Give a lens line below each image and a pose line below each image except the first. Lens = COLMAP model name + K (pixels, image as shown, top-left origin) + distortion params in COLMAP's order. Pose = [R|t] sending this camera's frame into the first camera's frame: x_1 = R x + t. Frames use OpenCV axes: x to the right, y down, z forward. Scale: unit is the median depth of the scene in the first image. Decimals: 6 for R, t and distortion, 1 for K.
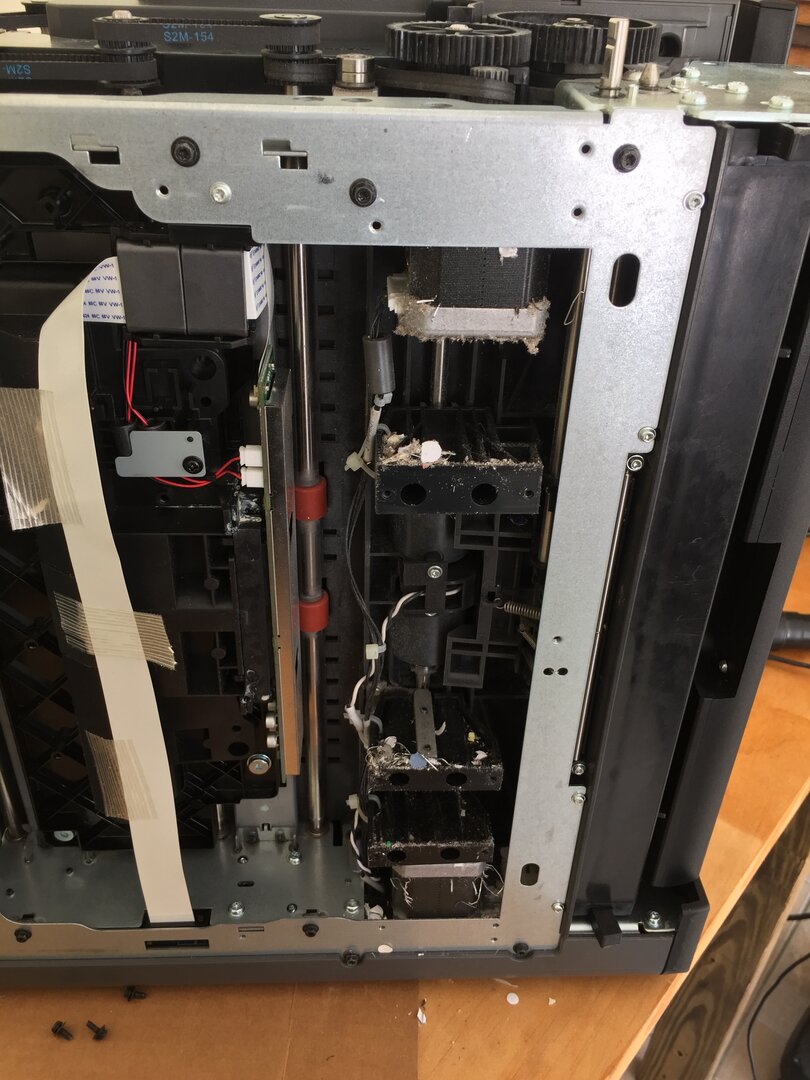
lens RADIAL K [[947.9, 0, 402.4], [0, 947.9, 538.2], [0, 0, 1]] dist [0.009418, -0.035988]
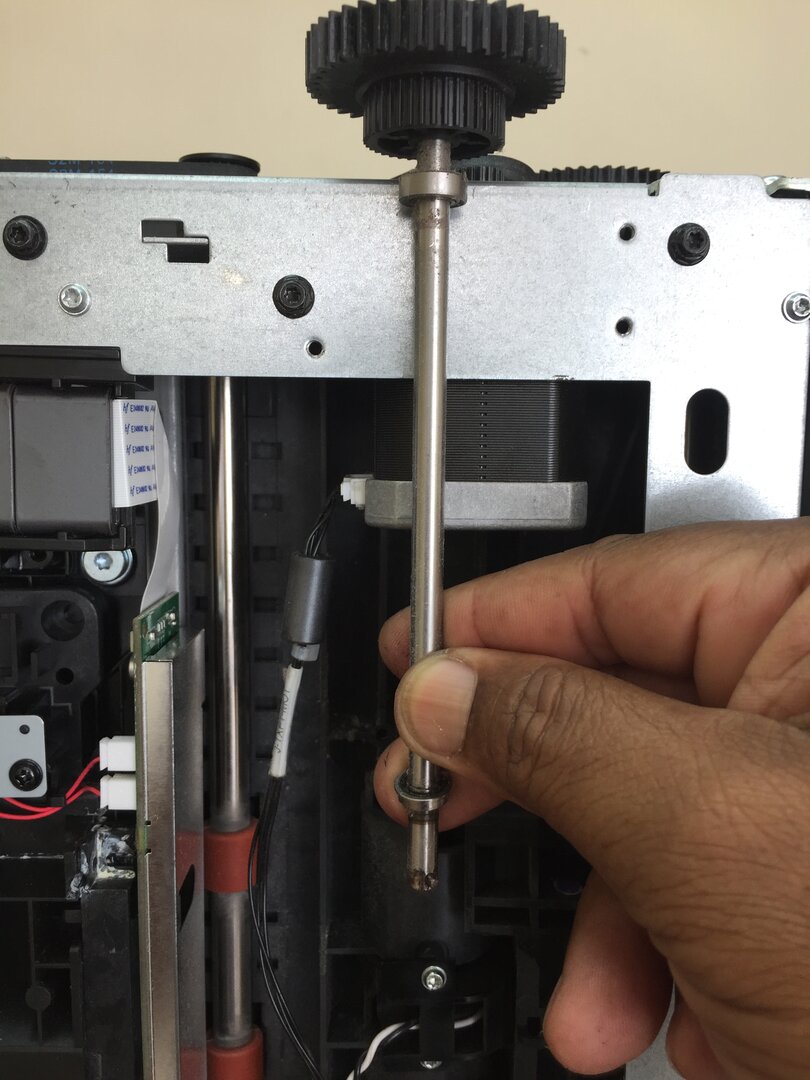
lens RADIAL K [[947.9, 0, 414.7], [0, 947.9, 539.3], [0, 0, 1]] dist [0.009418, -0.035988]
pose [[0.999708, -0.018626, -0.015401, 0.039224], [0.009502, 0.888816, -0.458166, 0.067878], [0.022222, 0.457886, 0.888733, 0.389429]]
